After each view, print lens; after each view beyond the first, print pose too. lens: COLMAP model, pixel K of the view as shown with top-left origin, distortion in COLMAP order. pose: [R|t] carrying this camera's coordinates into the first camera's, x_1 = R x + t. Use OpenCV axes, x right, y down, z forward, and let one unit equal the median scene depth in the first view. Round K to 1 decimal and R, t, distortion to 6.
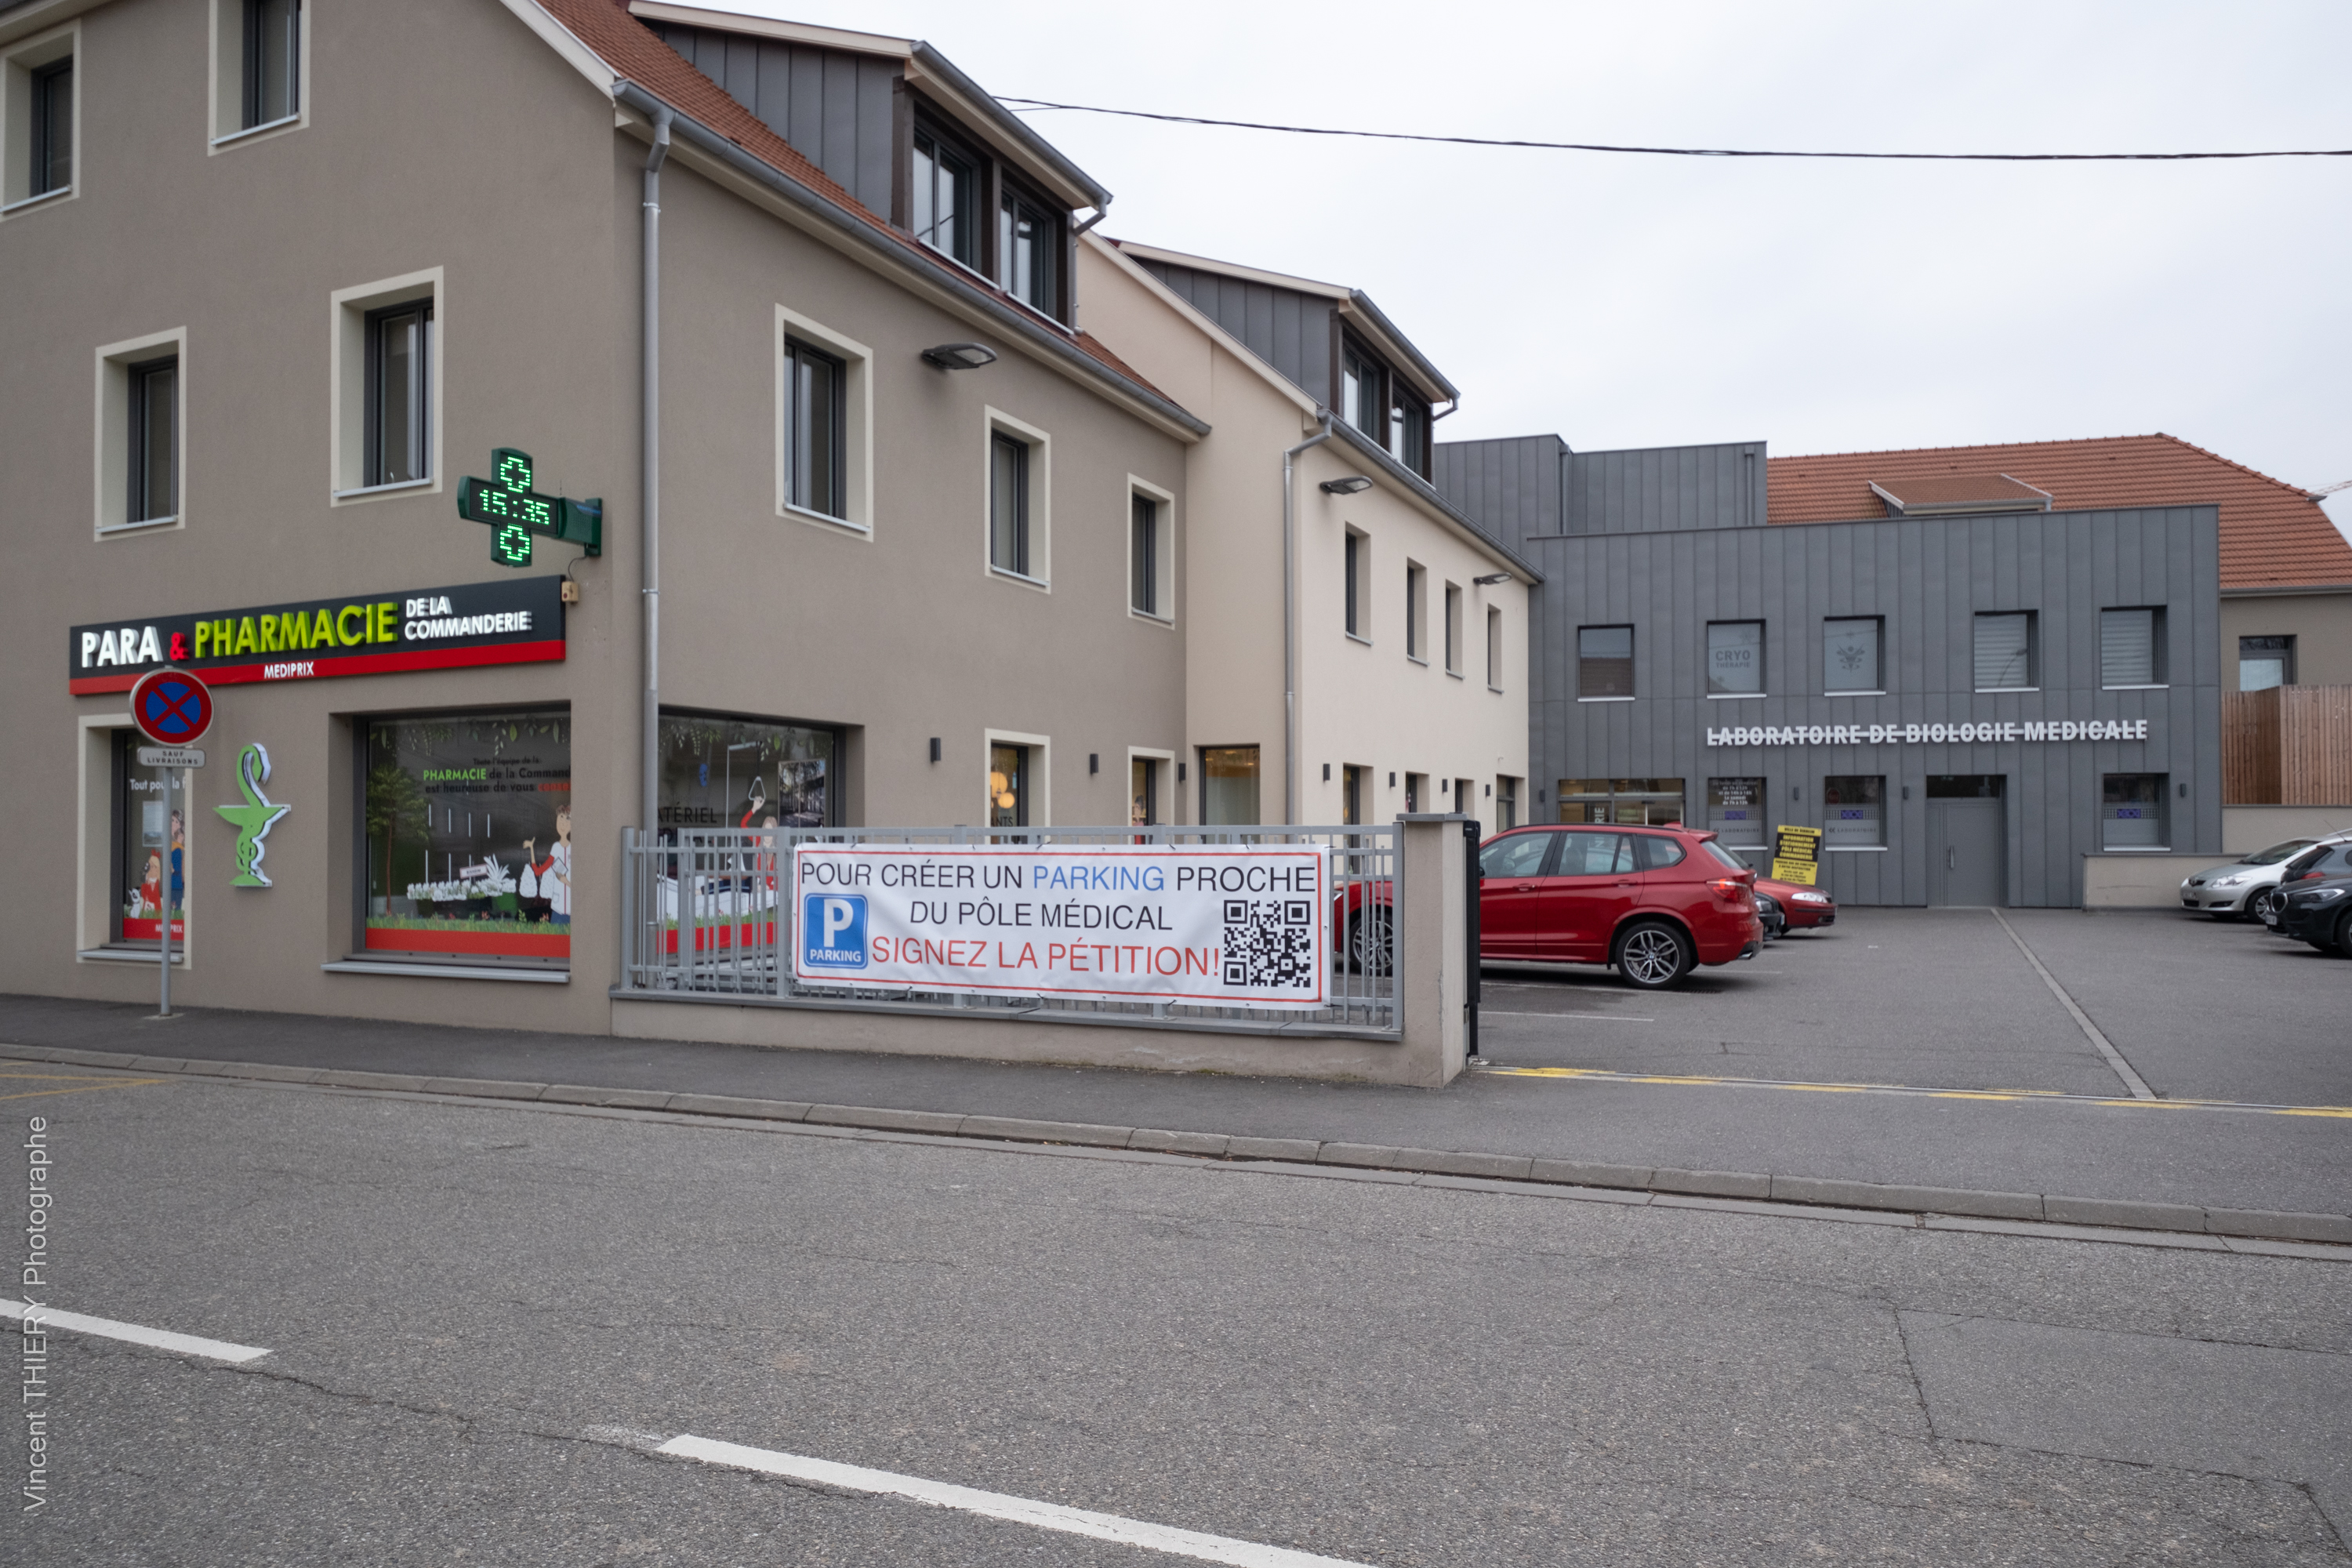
lens RADIAL K [[1526.0, 0, 1177.9], [0, 1526.0, 791.0], [0, 0, 1]] dist [-0.002697, 0.001367]
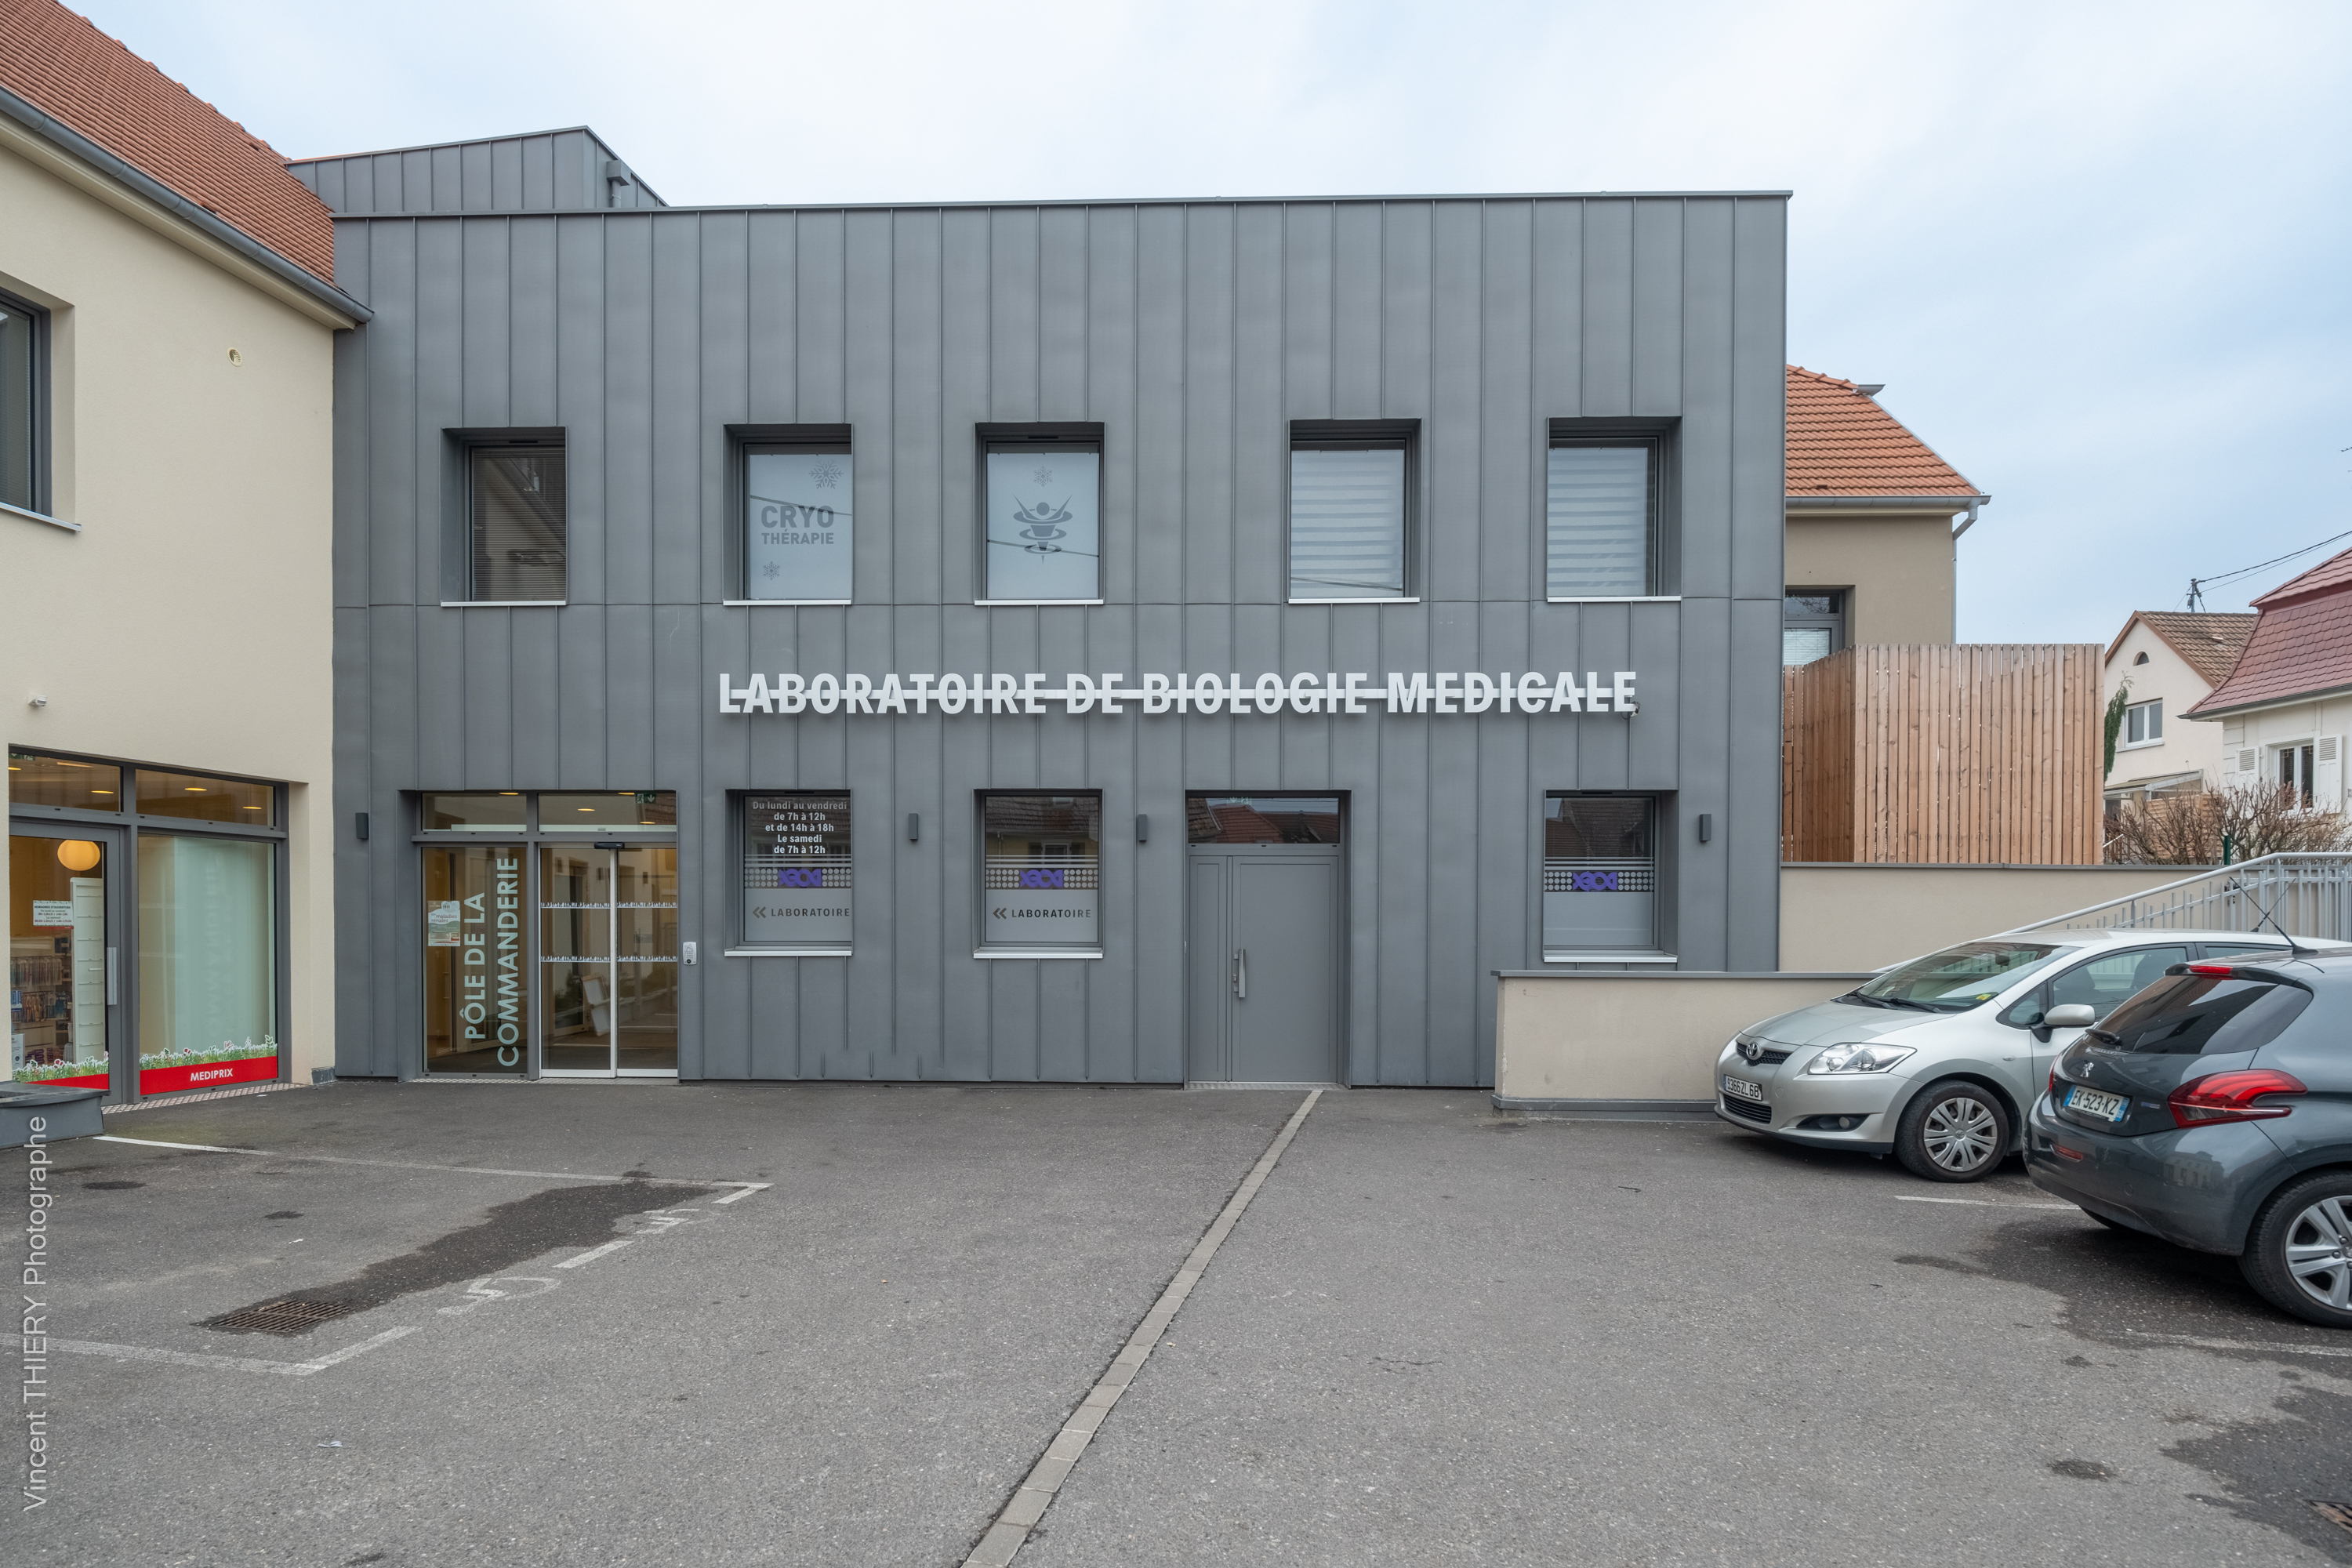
lens RADIAL K [[1213.1, 0, 1160.7], [0, 1213.1, 922.0], [0, 0, 1]] dist [0.000578, -0.000417]
pose [[0.973730, 0.008287, 0.227555, 0.404320], [-0.013628, 0.999667, 0.021909, 0.020432], [-0.227298, -0.024435, 0.973519, 0.658788]]
